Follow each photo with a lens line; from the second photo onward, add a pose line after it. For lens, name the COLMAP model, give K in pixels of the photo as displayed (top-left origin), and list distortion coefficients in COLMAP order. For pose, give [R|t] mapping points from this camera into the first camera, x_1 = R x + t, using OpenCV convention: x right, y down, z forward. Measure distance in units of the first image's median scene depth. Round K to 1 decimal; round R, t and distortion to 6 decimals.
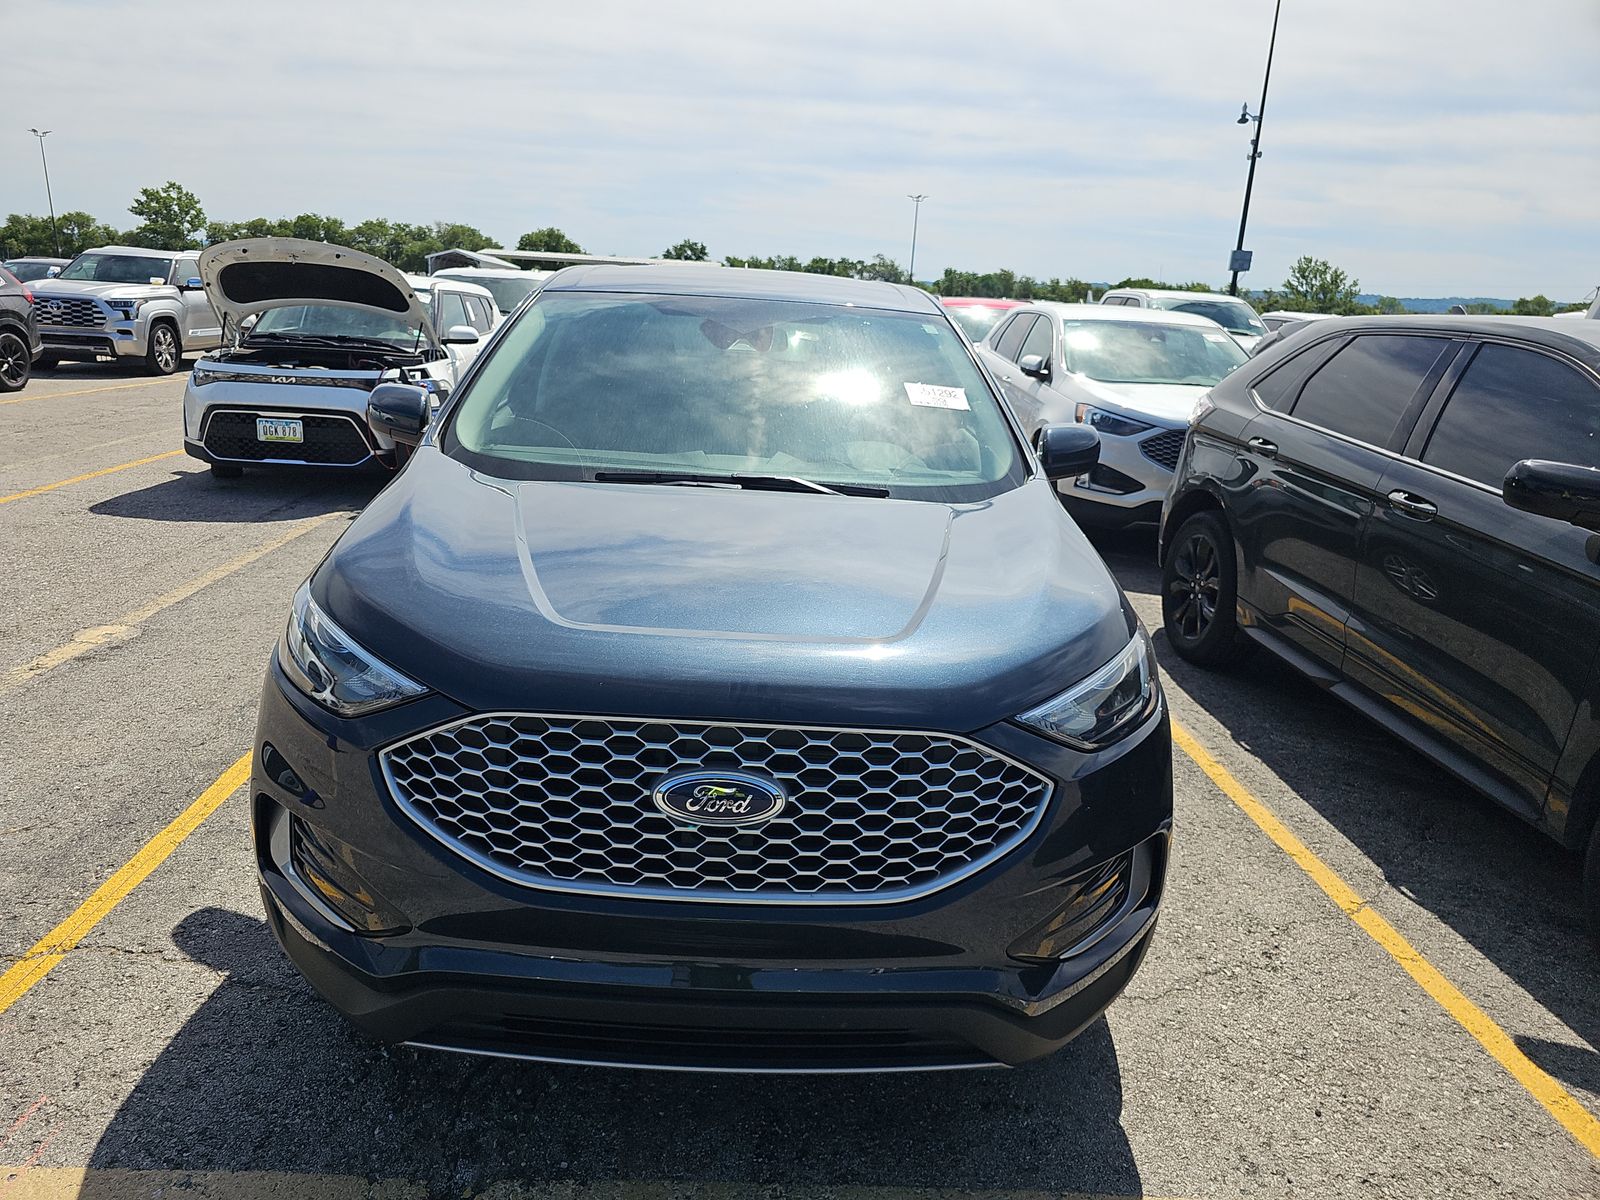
lens RADIAL K [[1077.4, 0, 745.6], [0, 1077.4, 613.7], [0, 0, 1]] dist [0.026912, -0.028624]
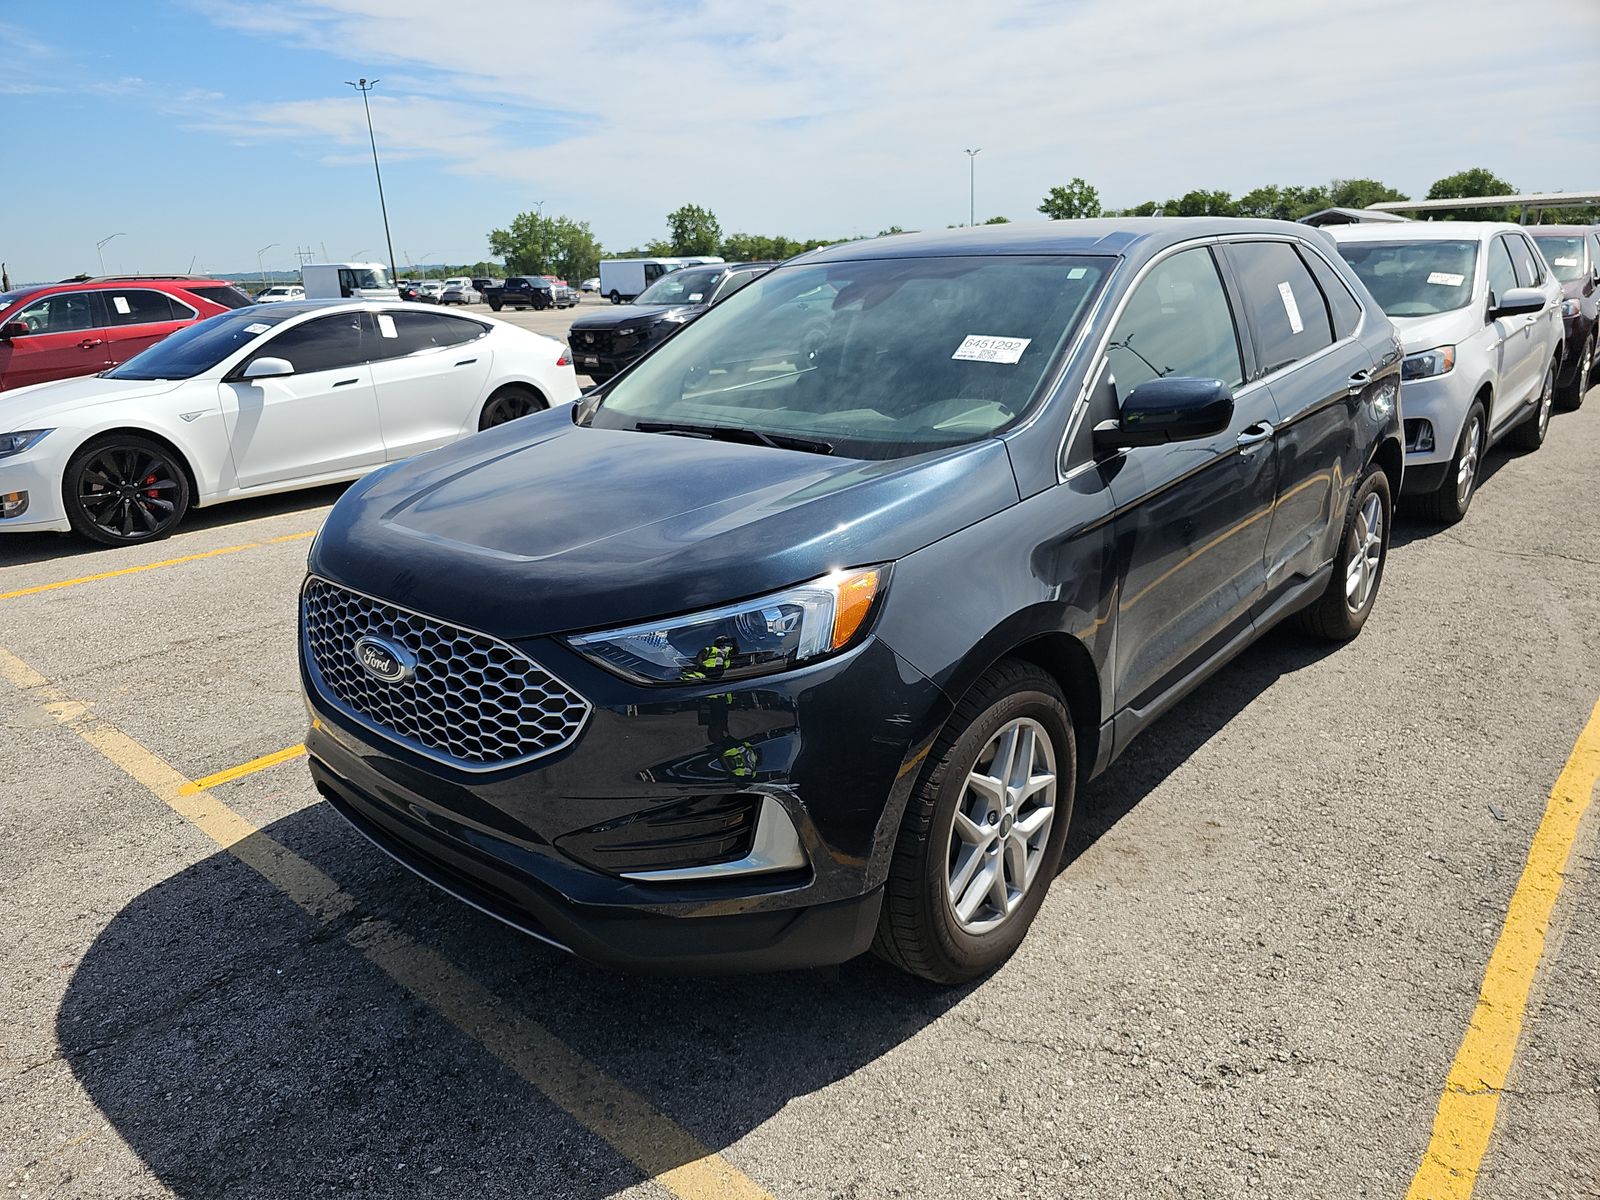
lens RADIAL K [[1077.4, 0, 794.1], [0, 1077.4, 605.5], [0, 0, 1]] dist [0.026912, -0.028624]
pose [[0.728953, 0.126184, -0.672834, 0.053201], [-0.116889, 0.991374, 0.059285, -0.001401], [0.674511, 0.035431, 0.737414, 0.015493]]
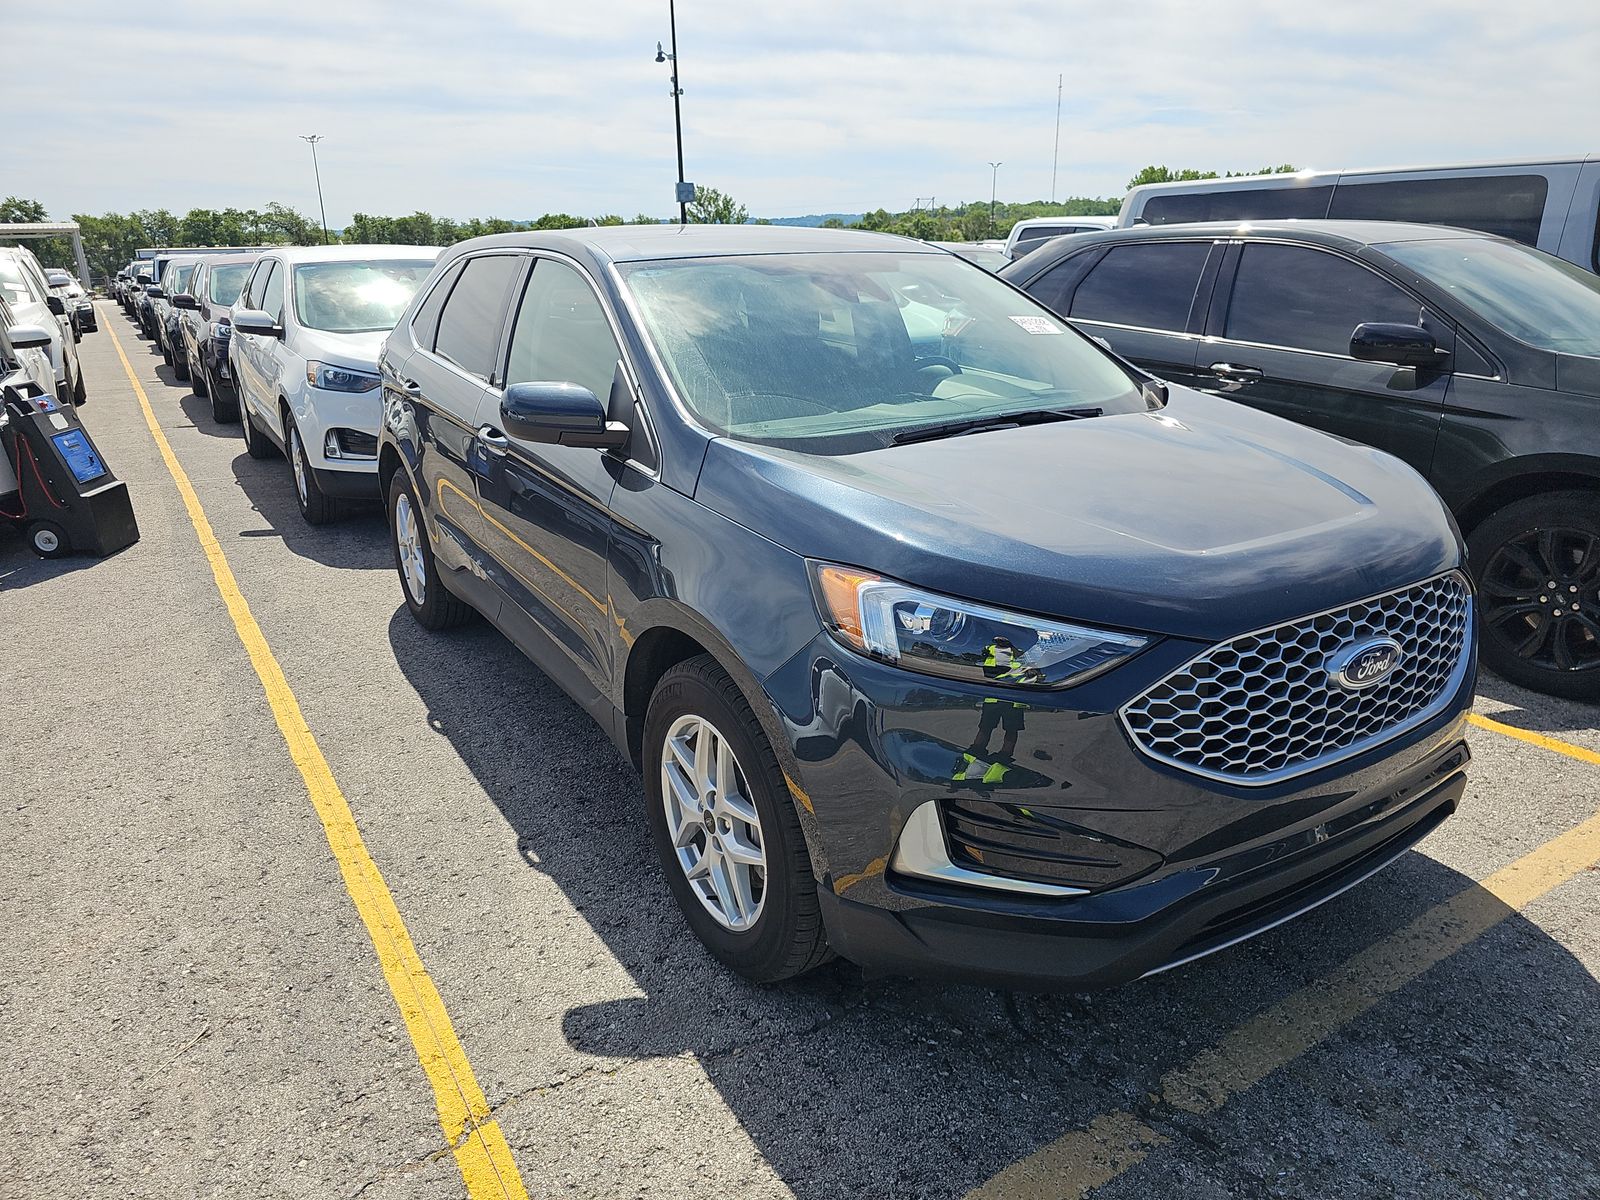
lens RADIAL K [[1077.4, 0, 799.4], [0, 1077.4, 600.3], [0, 0, 1]] dist [0.026912, -0.028624]
pose [[0.847130, -0.230076, 0.478995, -0.048299], [0.211148, 0.972933, 0.093901, -0.006099], [-0.487635, 0.021592, 0.872781, 0.011348]]
